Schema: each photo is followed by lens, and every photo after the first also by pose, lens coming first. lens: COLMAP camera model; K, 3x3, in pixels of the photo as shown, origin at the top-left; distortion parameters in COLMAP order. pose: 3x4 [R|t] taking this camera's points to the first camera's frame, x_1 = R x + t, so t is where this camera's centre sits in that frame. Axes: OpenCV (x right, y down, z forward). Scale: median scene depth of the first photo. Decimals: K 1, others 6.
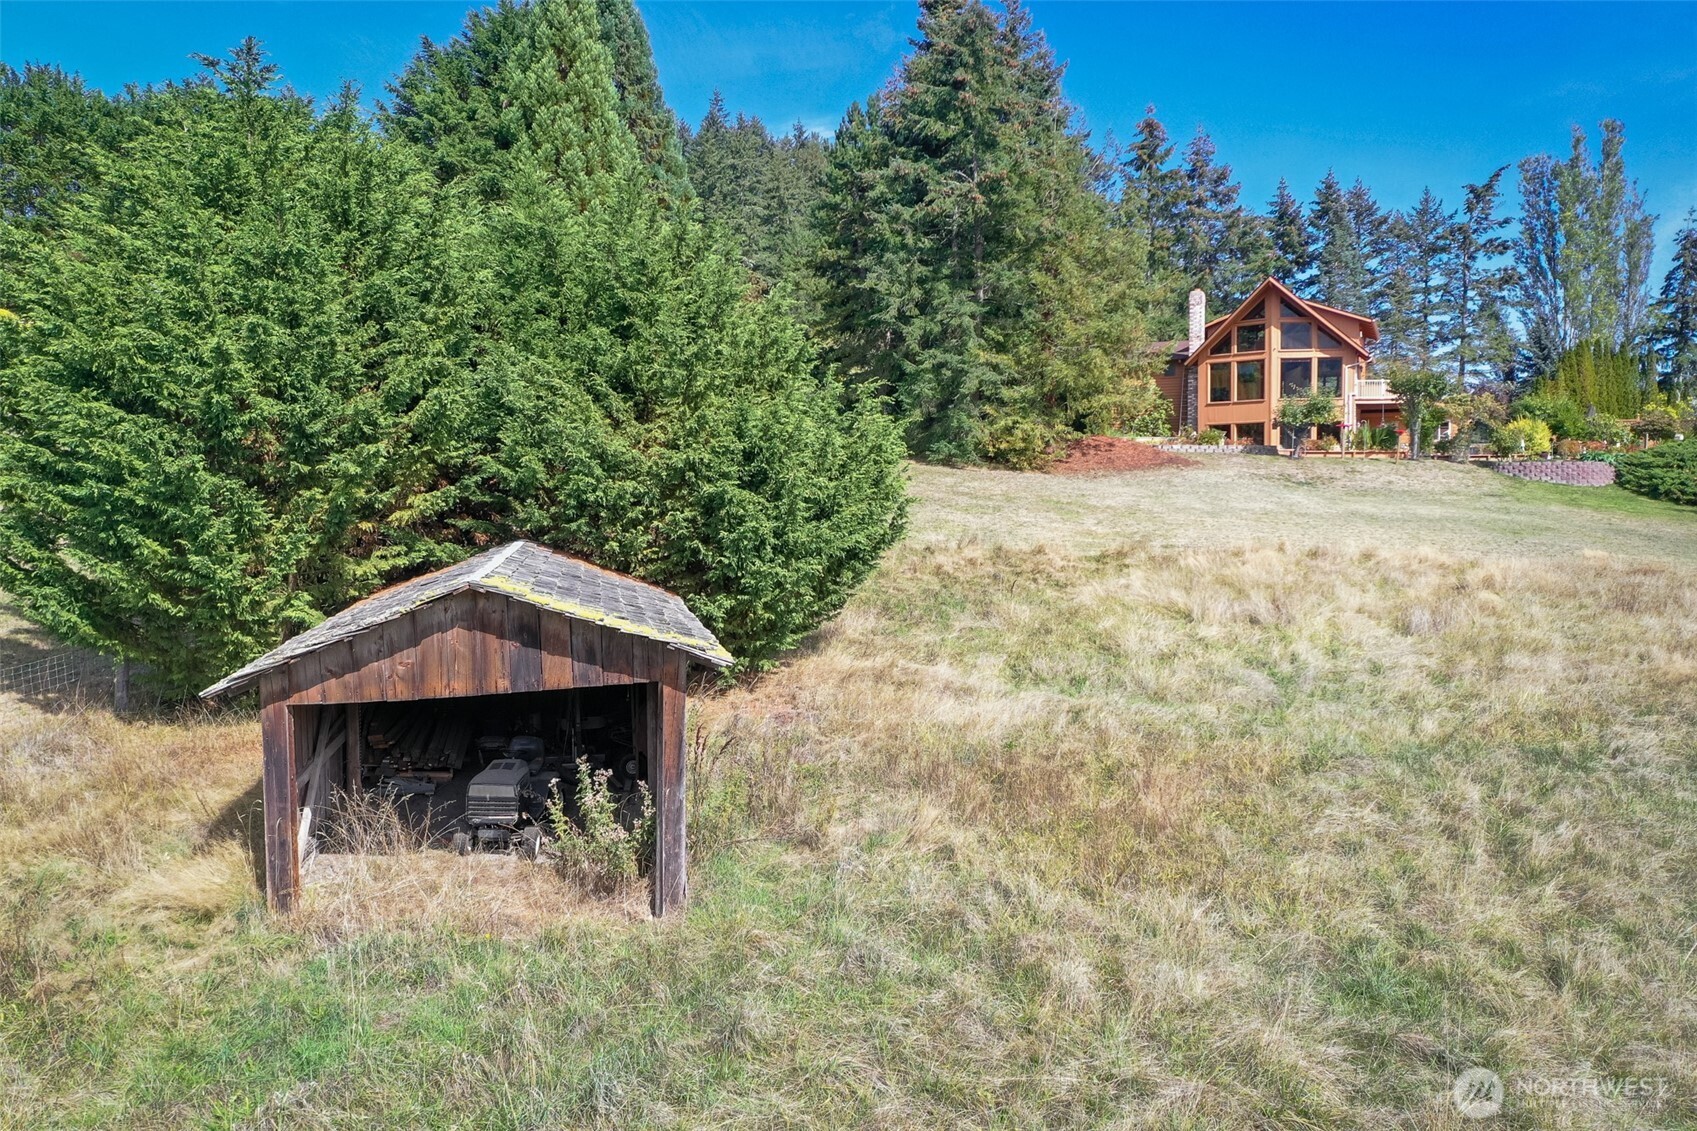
lens RADIAL K [[1363.9, 0, 846.2], [0, 1363.9, 561.9], [0, 0, 1]] dist [-0.008422, -0.002376]
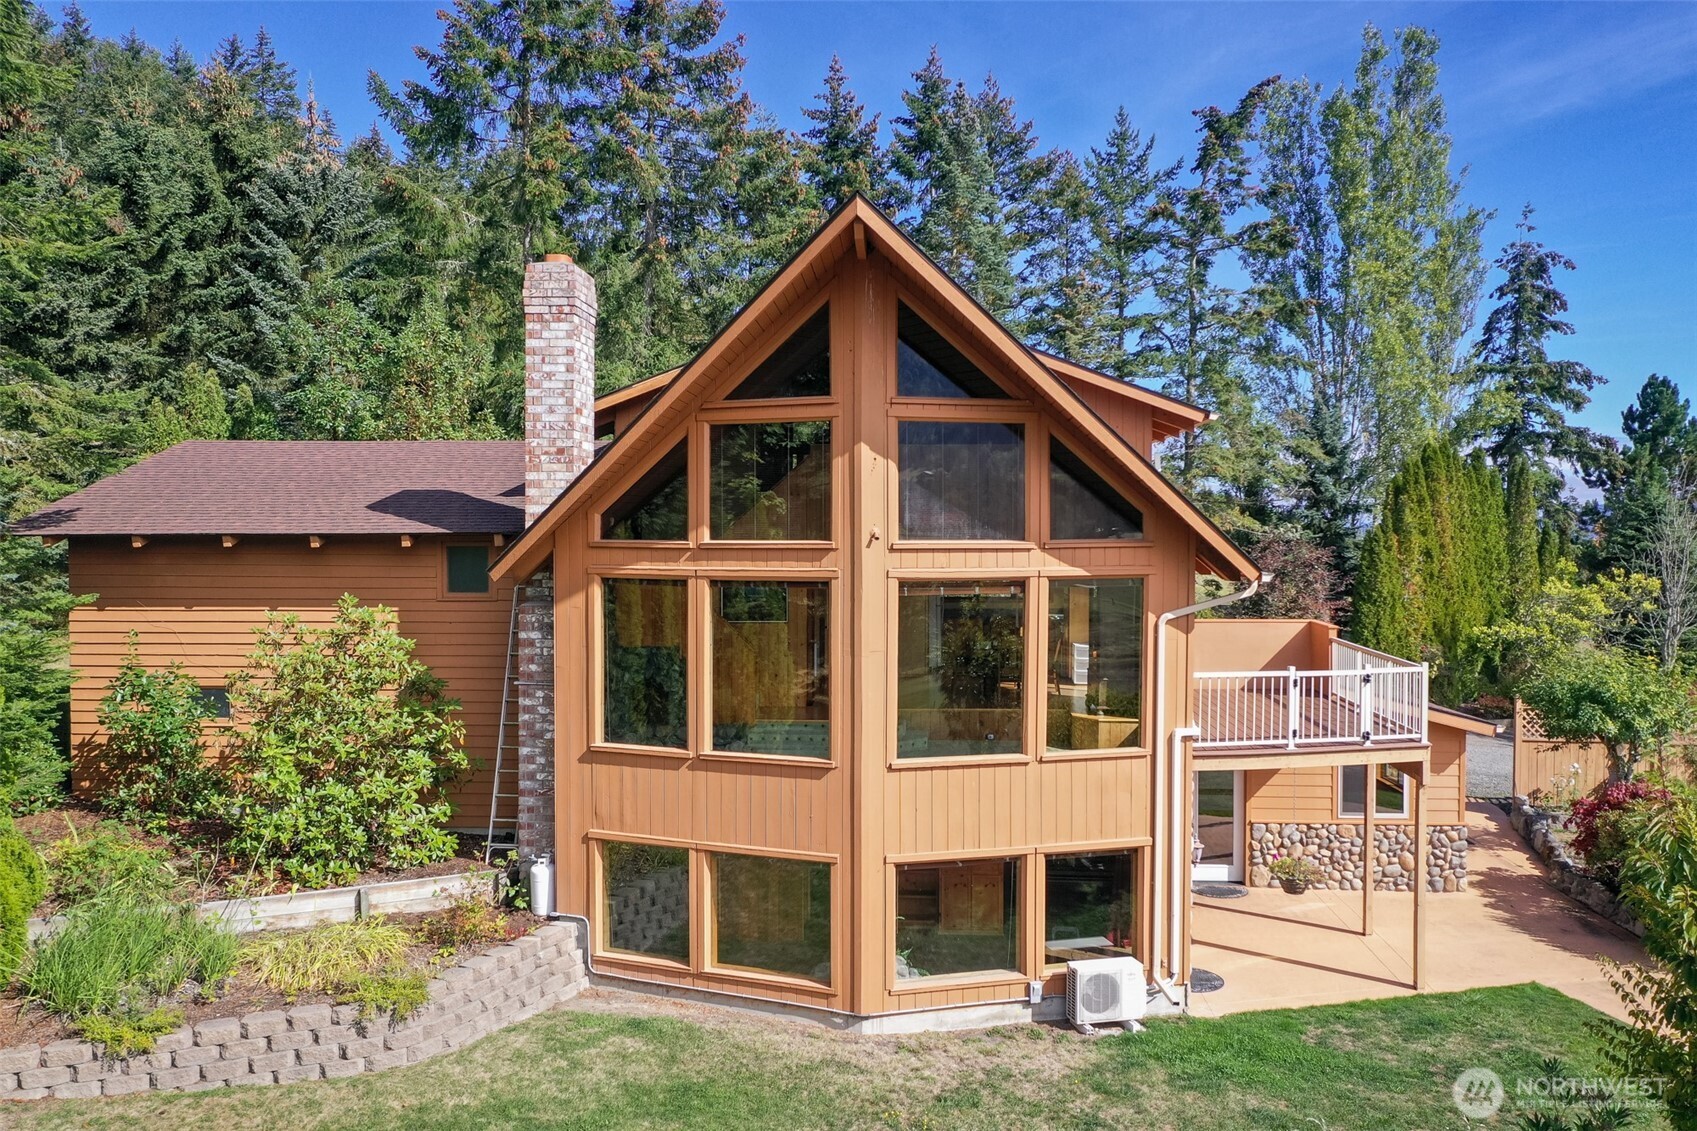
lens RADIAL K [[1363.9, 0, 847.6], [0, 1363.9, 568.7], [0, 0, 1]] dist [-0.008422, -0.002376]
pose [[0.940812, -0.000330, 0.338929, 0.175604], [0.003657, 0.999951, -0.009178, -0.111284], [-0.338910, 0.009874, 0.940767, 0.591574]]
